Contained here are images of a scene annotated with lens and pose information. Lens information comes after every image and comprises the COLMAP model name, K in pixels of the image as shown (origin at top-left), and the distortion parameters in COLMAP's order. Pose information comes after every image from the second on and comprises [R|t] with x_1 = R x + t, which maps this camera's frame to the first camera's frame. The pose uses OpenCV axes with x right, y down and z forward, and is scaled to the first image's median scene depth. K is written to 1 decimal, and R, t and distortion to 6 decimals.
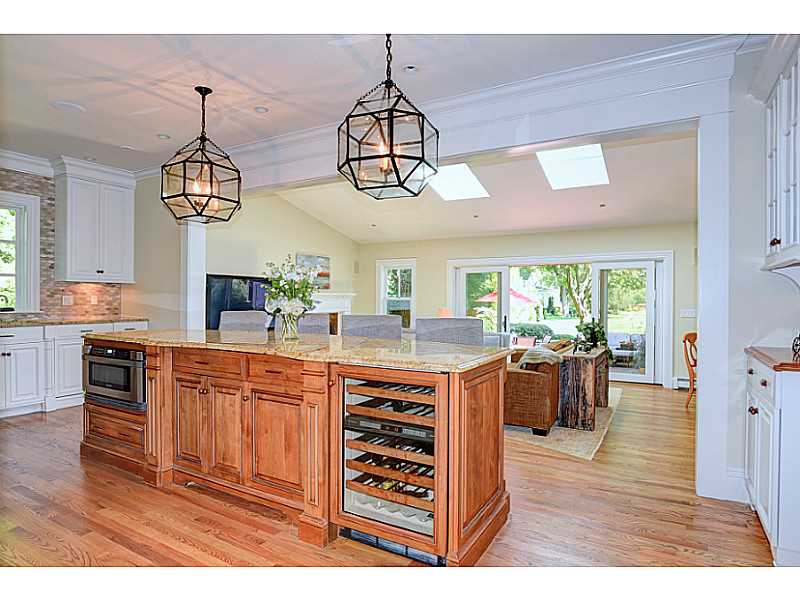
lens RADIAL K [[459.7, 0, 400.0], [0, 459.7, 300.0], [0, 0, 1]] dist [-0.035954, 0.015055]
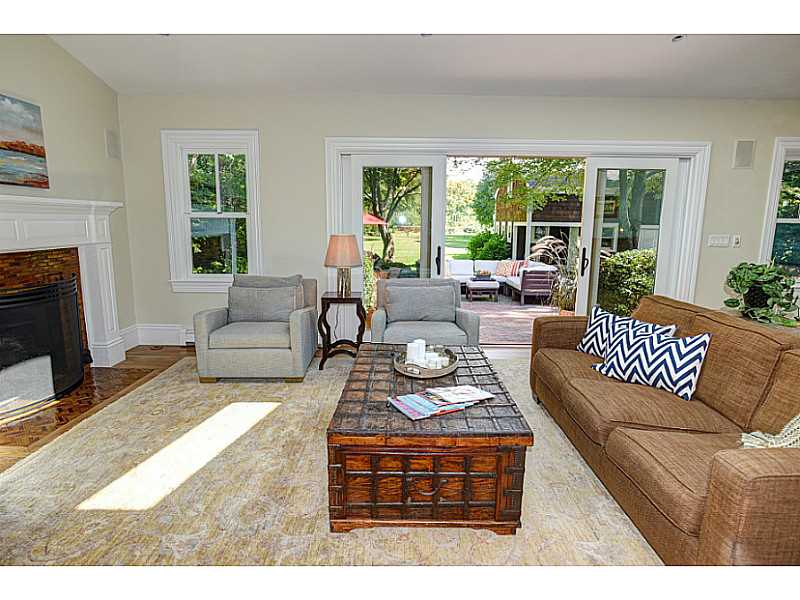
lens RADIAL K [[459.7, 0, 400.0], [0, 459.7, 300.0], [0, 0, 1]] dist [-0.035954, 0.015055]
pose [[0.861065, -0.081132, 0.501981, -0.120262], [-0.004303, 0.985992, 0.166739, 0.006399], [-0.508477, -0.145733, 0.848653, 0.626956]]
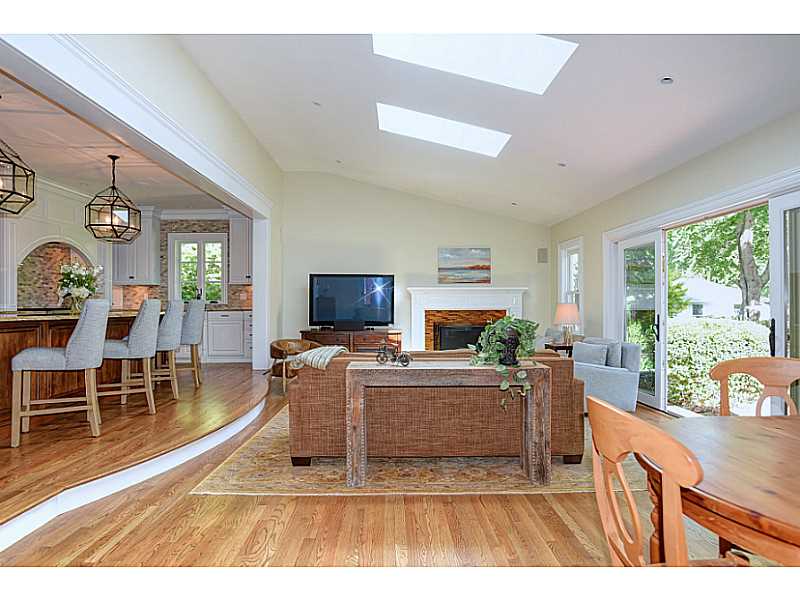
lens RADIAL K [[459.7, 0, 400.0], [0, 459.7, 300.0], [0, 0, 1]] dist [-0.035954, 0.015055]
pose [[0.507196, -0.013272, -0.861729, 0.669906], [0.001684, 0.999895, -0.014409, 0.027270], [0.861829, 0.005858, 0.507165, 0.501982]]
